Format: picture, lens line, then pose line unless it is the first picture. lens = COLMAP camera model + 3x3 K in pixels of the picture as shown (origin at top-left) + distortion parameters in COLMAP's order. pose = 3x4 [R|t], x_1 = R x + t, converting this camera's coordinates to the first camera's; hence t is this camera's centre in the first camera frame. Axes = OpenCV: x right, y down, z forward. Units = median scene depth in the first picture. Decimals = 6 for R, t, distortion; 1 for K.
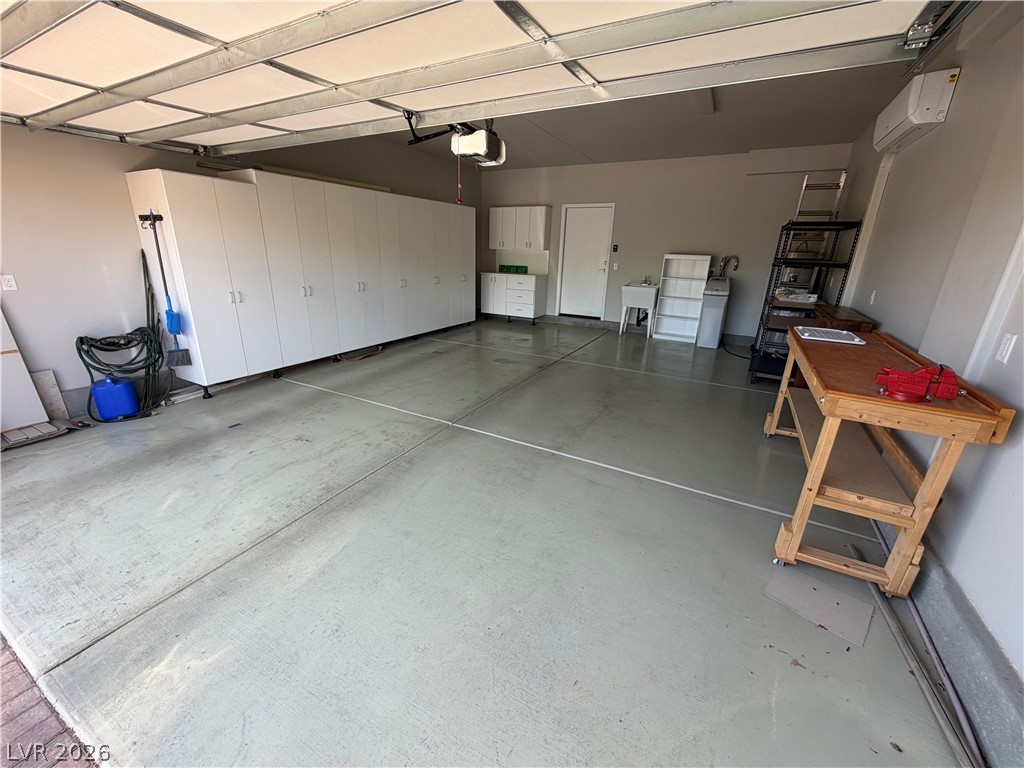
lens RADIAL K [[409.3, 0, 508.3], [0, 409.3, 386.0], [0, 0, 1]] dist [-0.000759, 0.000628]
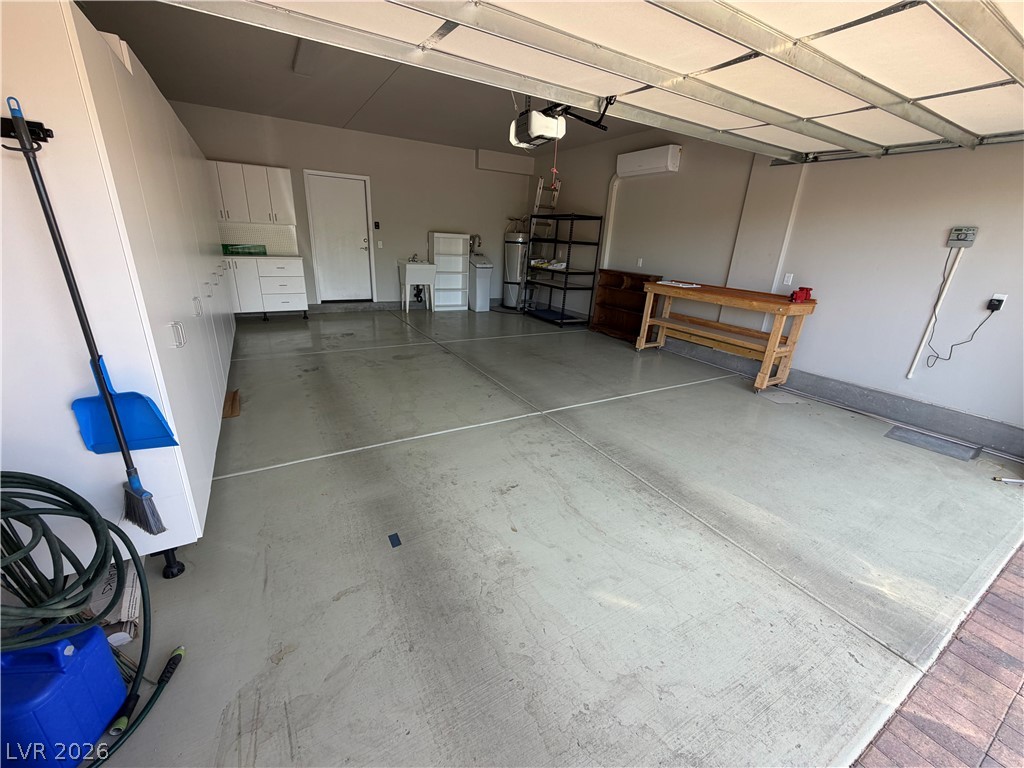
lens RADIAL K [[409.3, 0, 510.0], [0, 409.3, 385.6], [0, 0, 1]] dist [-0.000759, 0.000628]
pose [[0.513165, -0.293253, 0.806638, -0.972764], [0.242953, 0.951012, 0.191179, -0.180842], [-0.823186, 0.097869, 0.559272, 0.508432]]
